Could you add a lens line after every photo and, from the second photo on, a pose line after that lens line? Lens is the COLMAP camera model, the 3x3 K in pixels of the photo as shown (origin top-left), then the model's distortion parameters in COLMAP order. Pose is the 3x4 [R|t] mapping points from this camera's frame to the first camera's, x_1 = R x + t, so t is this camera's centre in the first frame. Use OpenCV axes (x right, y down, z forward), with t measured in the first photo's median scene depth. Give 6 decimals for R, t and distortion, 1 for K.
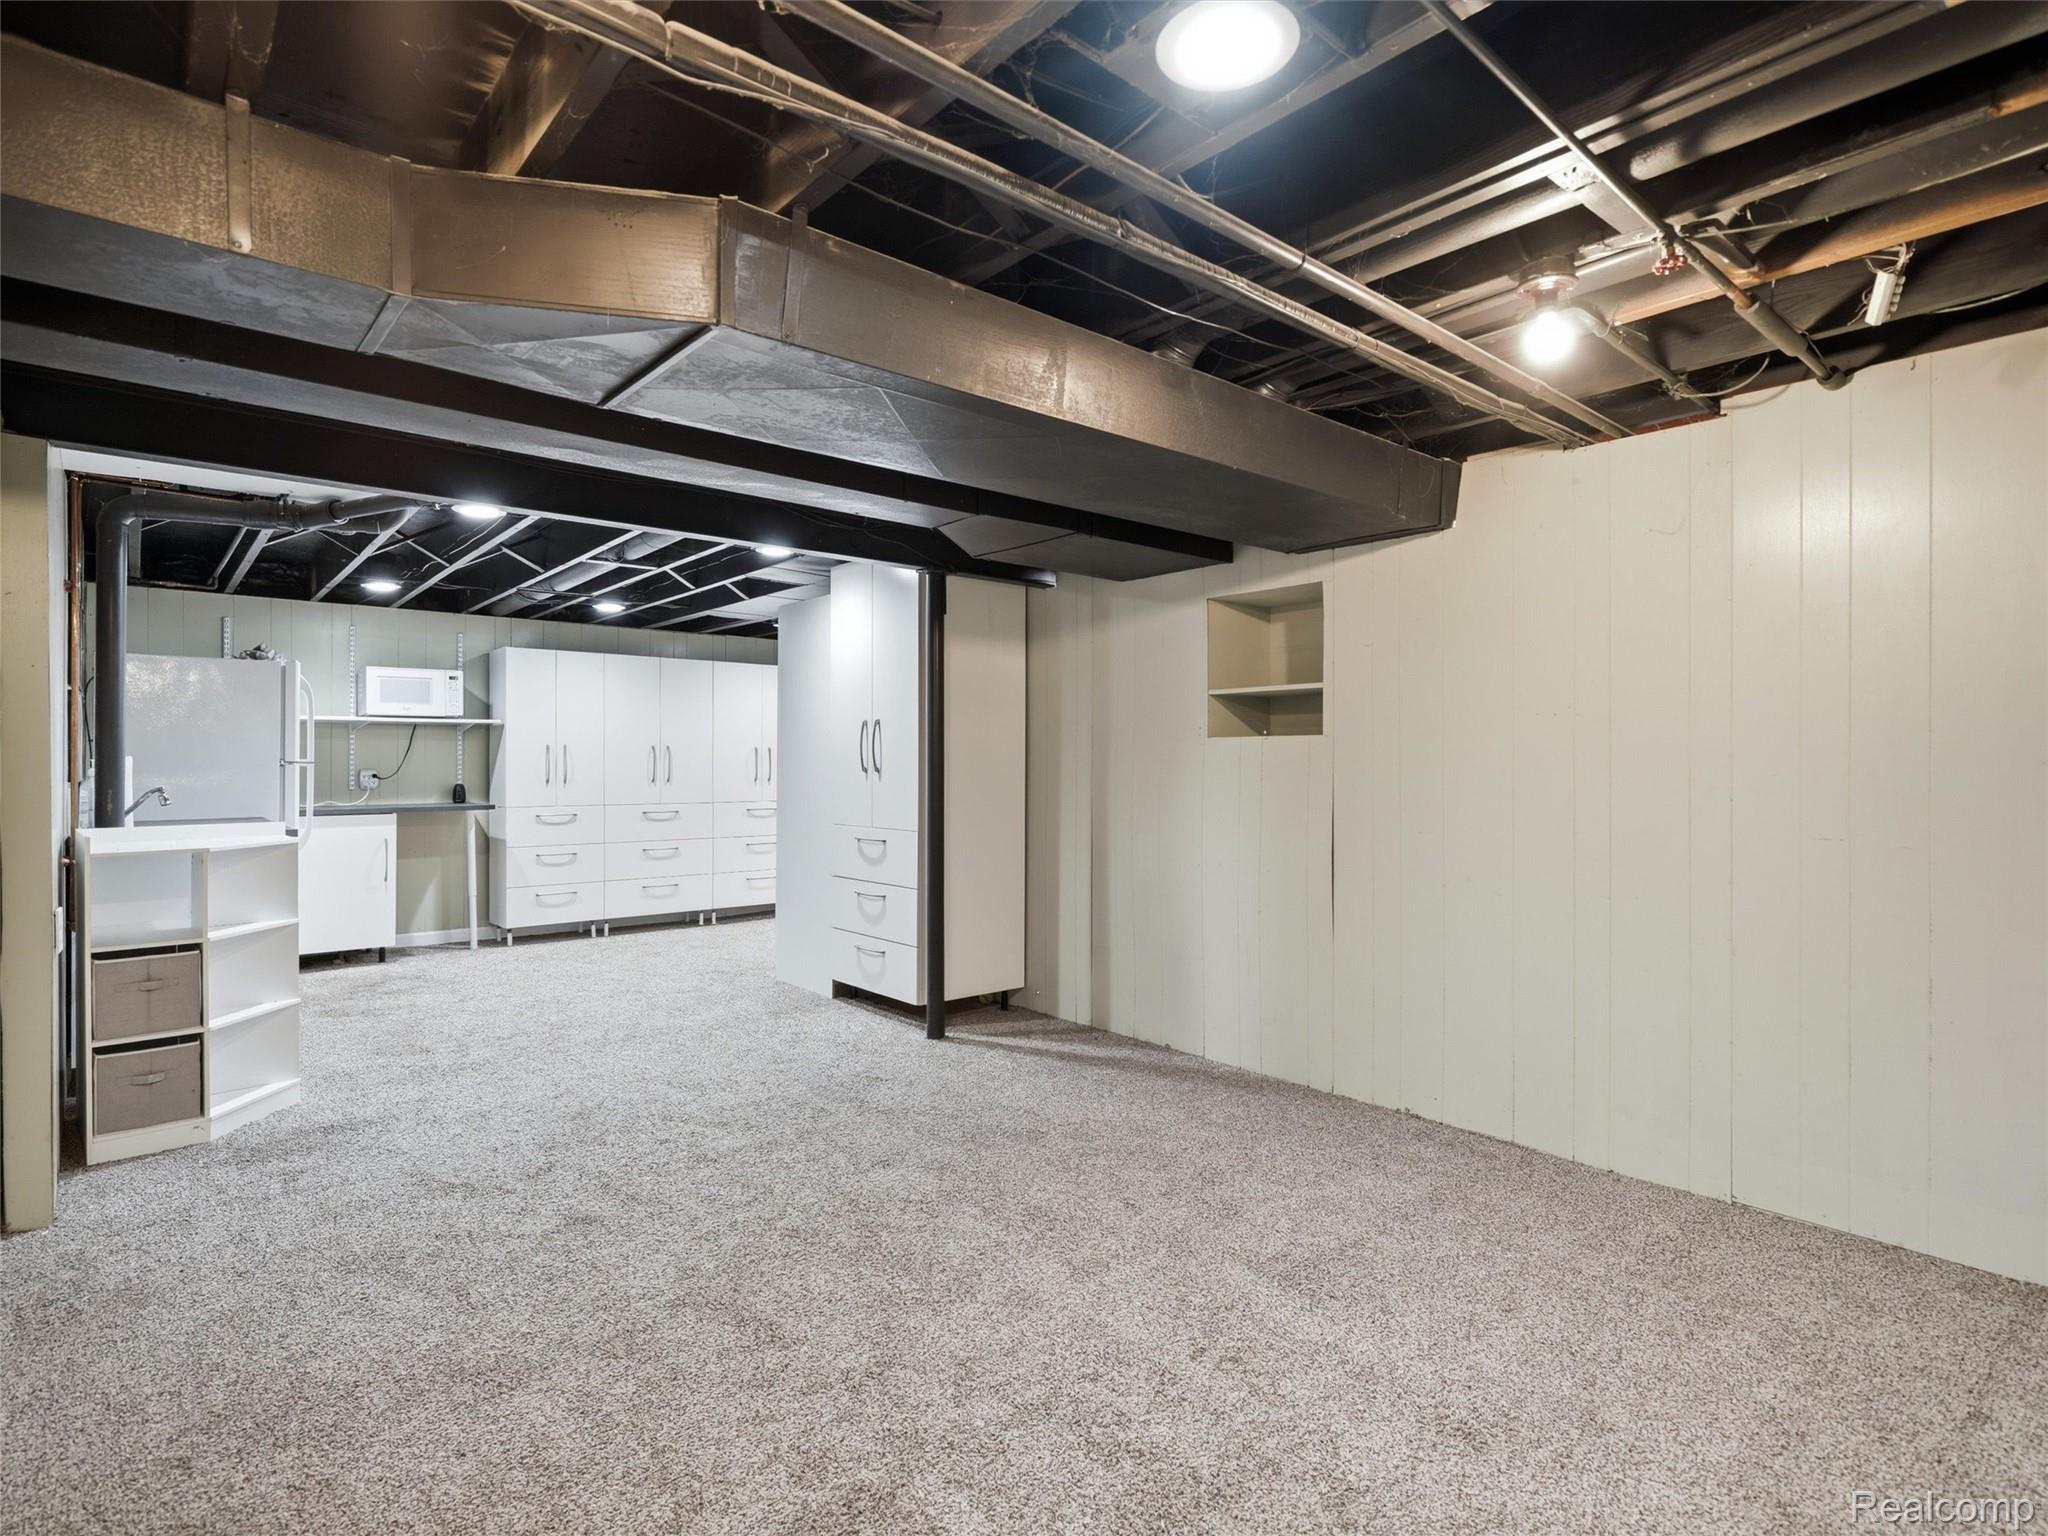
lens RADIAL K [[1062.5, 0, 1031.5], [0, 1062.5, 769.0], [0, 0, 1]] dist [0.011656, -0.006256]
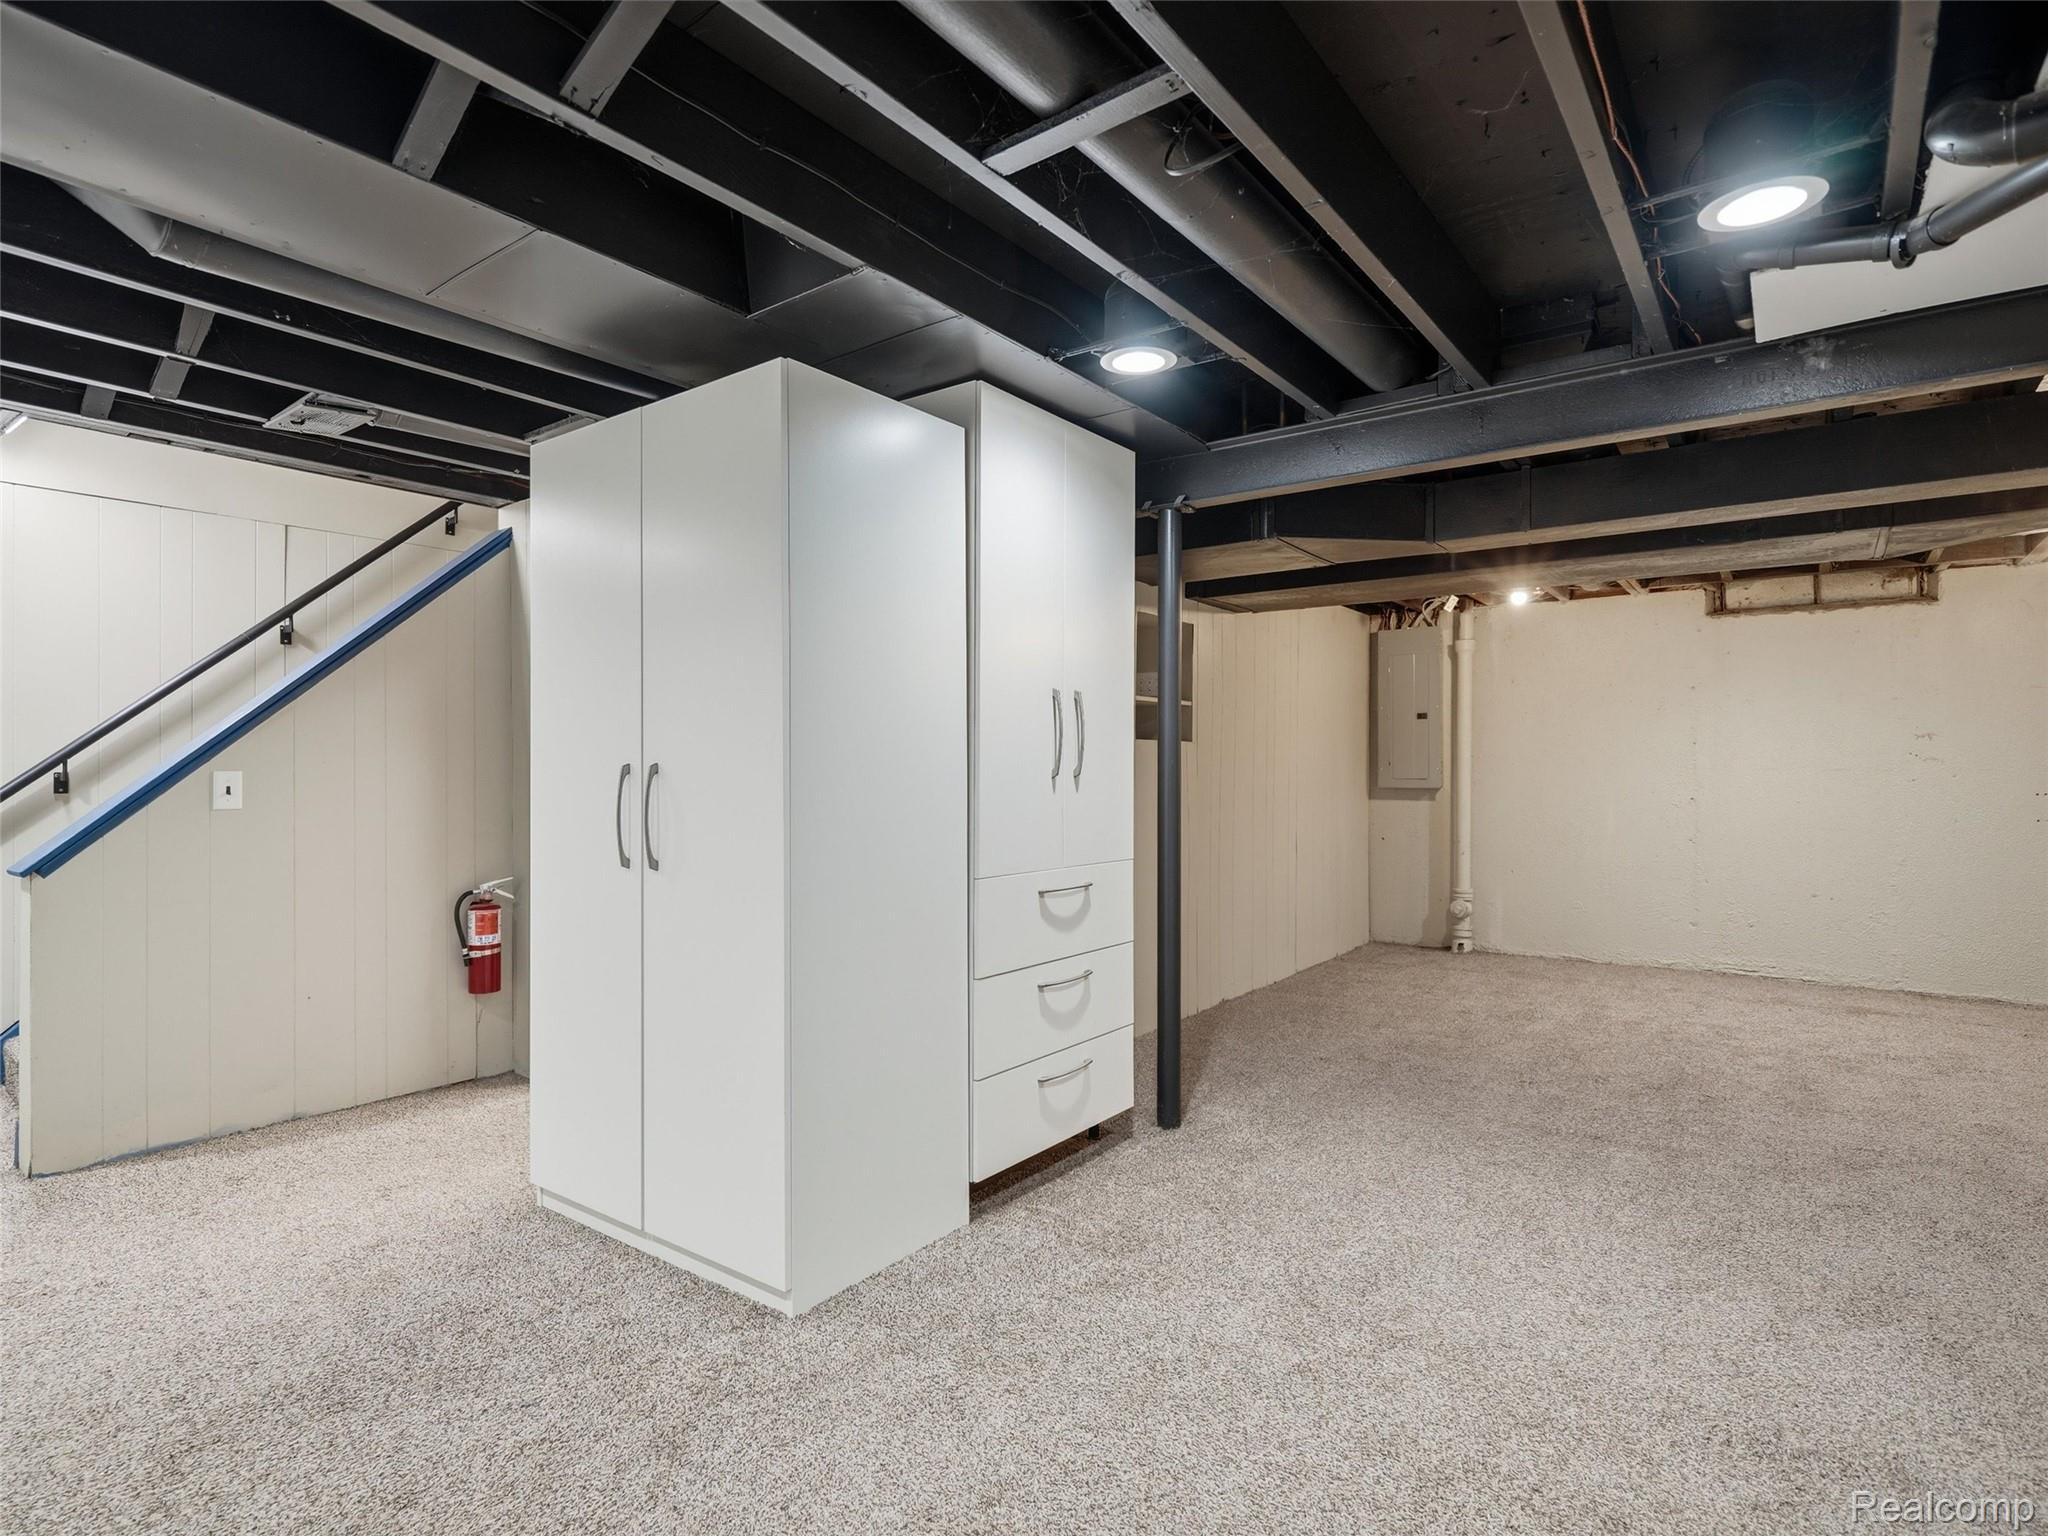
lens RADIAL K [[1062.5, 0, 1019.0], [0, 1062.5, 757.9], [0, 0, 1]] dist [0.011656, -0.006256]
pose [[-0.227478, 0.004391, 0.973773, -0.941506], [-0.001108, 0.999988, -0.004768, -0.005993], [-0.973783, -0.002164, -0.227470, 1.494436]]
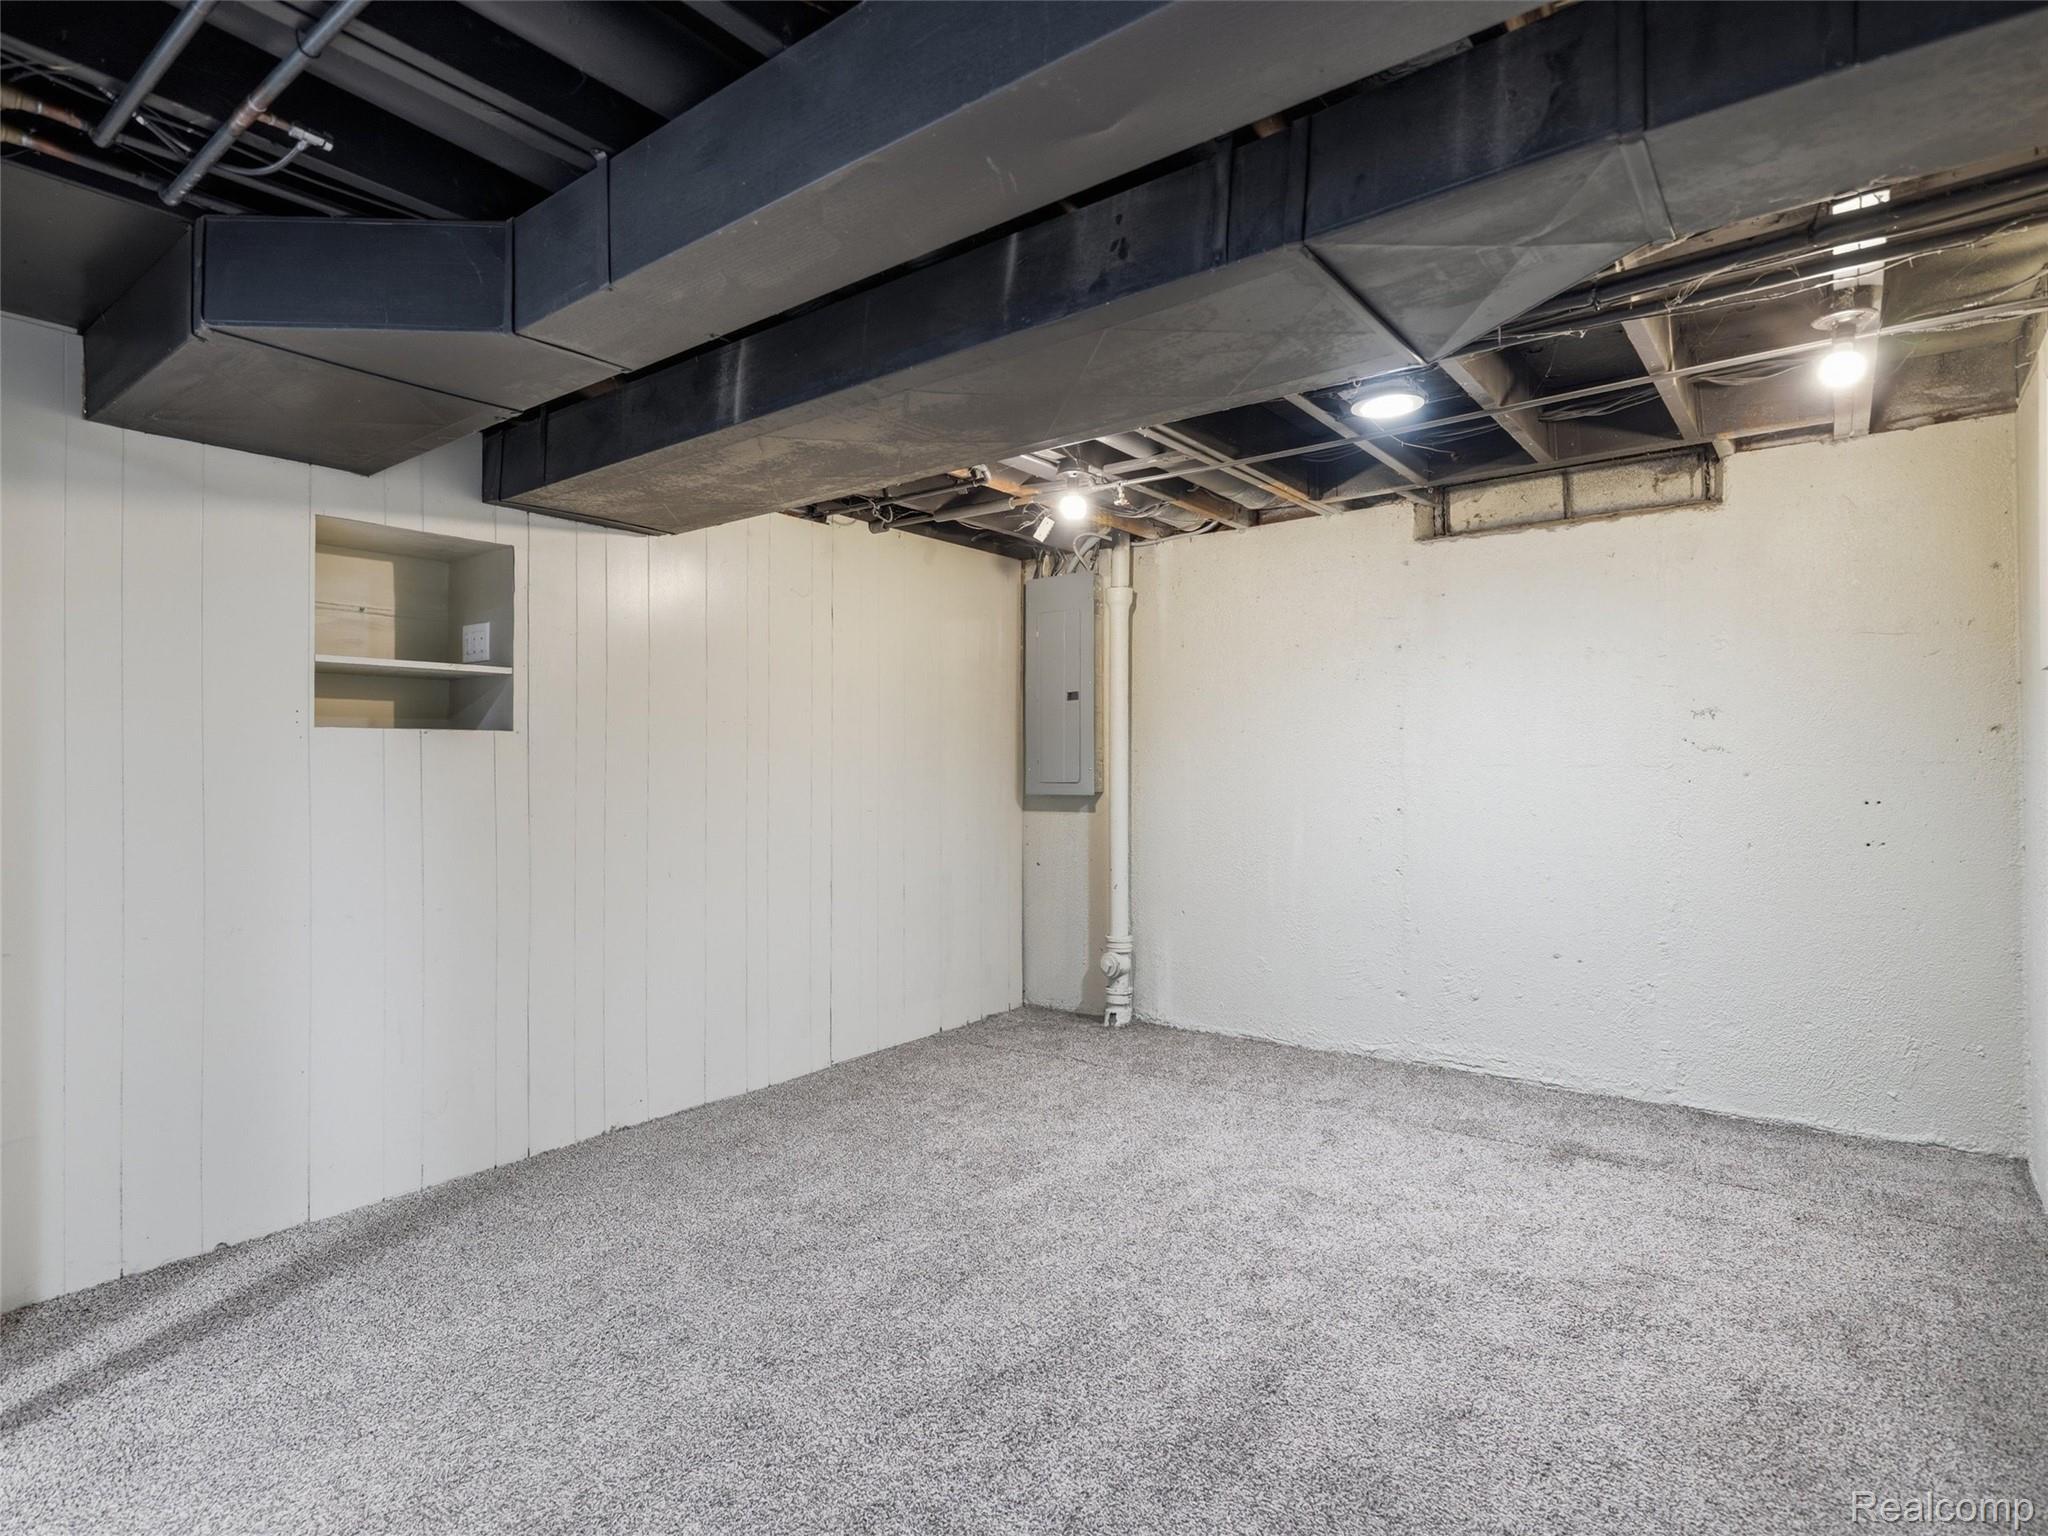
lens RADIAL K [[1062.5, 0, 1039.7], [0, 1062.5, 759.5], [0, 0, 1]] dist [0.011656, -0.006256]
pose [[-0.205236, 0.004085, 0.978704, -0.620103], [0.008119, 0.999964, -0.002472, -0.005218], [-0.978679, 0.007439, -0.205262, 0.764664]]
